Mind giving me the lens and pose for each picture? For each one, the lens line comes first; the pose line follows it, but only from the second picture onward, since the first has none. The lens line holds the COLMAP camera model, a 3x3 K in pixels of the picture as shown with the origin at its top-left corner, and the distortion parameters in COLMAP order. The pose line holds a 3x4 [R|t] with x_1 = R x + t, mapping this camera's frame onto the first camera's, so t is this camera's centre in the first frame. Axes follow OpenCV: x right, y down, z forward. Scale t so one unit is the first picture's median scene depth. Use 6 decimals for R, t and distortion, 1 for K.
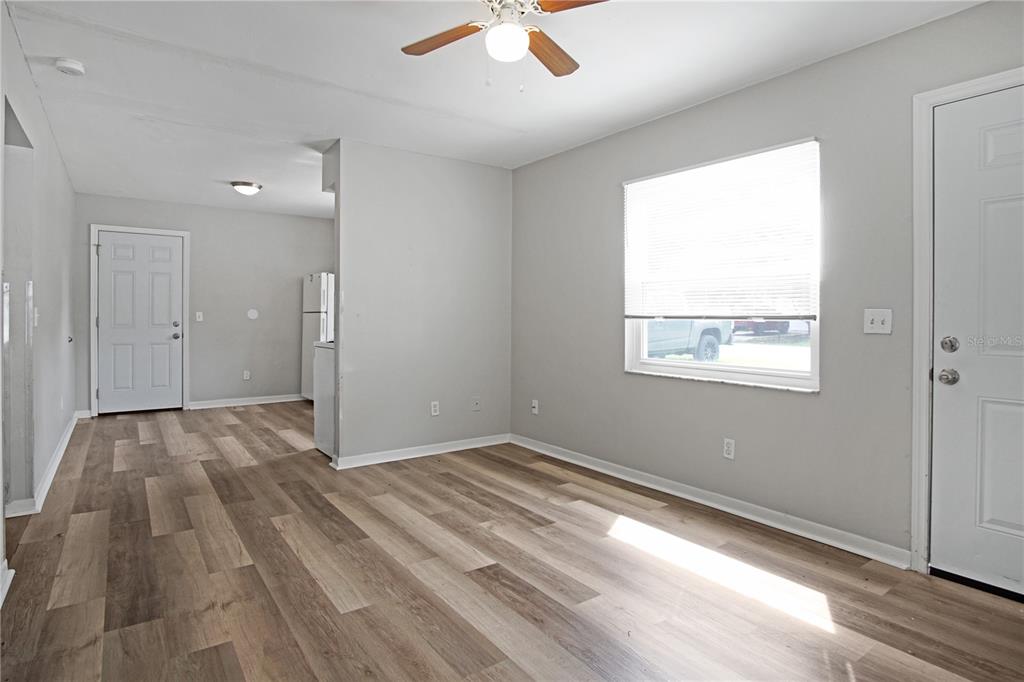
lens RADIAL K [[557.0, 0, 526.4], [0, 557.0, 317.6], [0, 0, 1]] dist [-0.035602, 0.012427]
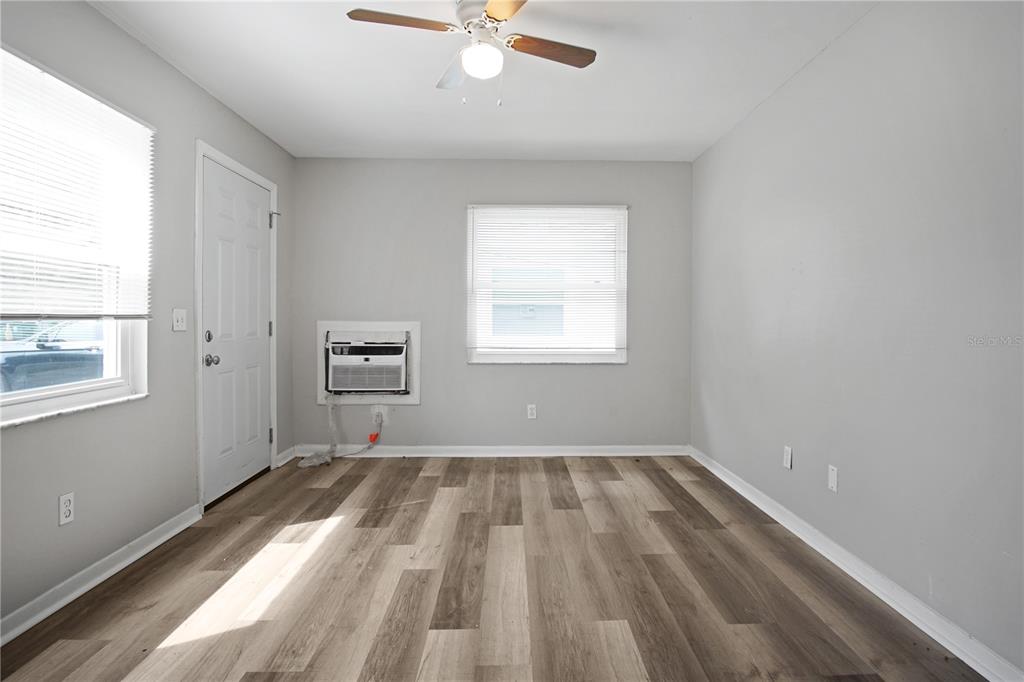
lens RADIAL K [[557.0, 0, 526.4], [0, 557.0, 317.6], [0, 0, 1]] dist [-0.035602, 0.012427]
pose [[-0.820734, -0.006760, 0.571270, -0.655839], [-0.006535, 0.999976, 0.002444, -0.005971], [-0.571272, -0.001728, -0.820759, 1.674478]]
